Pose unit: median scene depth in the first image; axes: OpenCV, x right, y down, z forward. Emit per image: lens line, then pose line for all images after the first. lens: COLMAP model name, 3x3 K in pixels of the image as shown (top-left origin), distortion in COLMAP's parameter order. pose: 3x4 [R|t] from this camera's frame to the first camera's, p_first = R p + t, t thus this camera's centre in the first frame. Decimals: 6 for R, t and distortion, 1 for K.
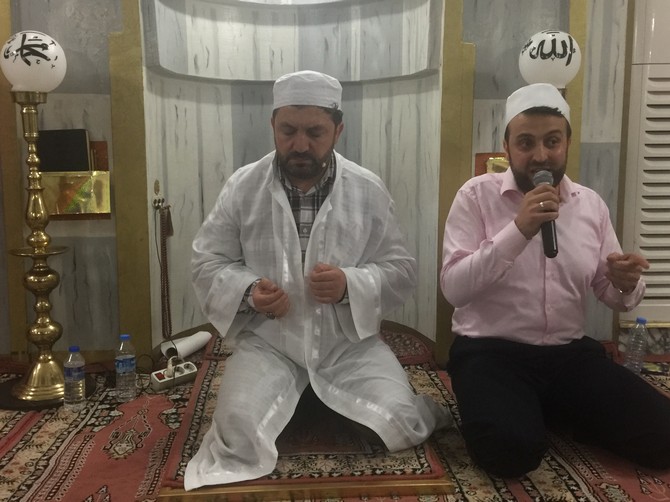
lens RADIAL K [[743.4, 0, 333.4], [0, 743.4, 245.8], [0, 0, 1]] dist [0.052452, 0.000000]
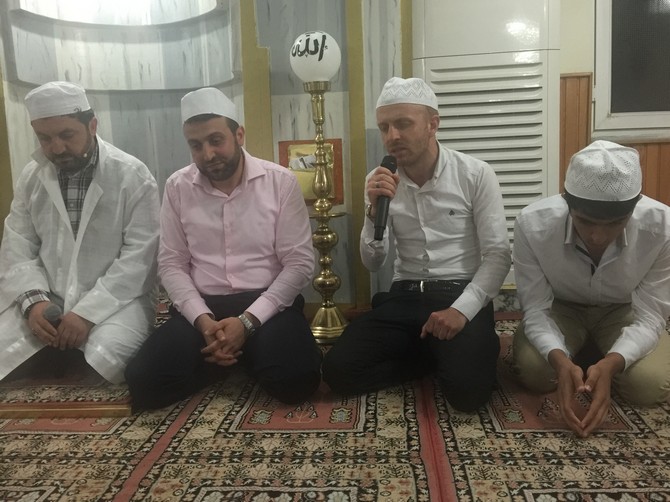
lens RADIAL K [[651.5, 0, 336.8], [0, 651.5, 244.1], [0, 0, 1]] dist [0.028204, 0.000000]
pose [[0.989569, -0.018732, -0.142838, 0.467643], [0.018313, 0.999823, -0.004248, 0.047035], [0.142893, 0.001587, 0.989737, 0.004468]]
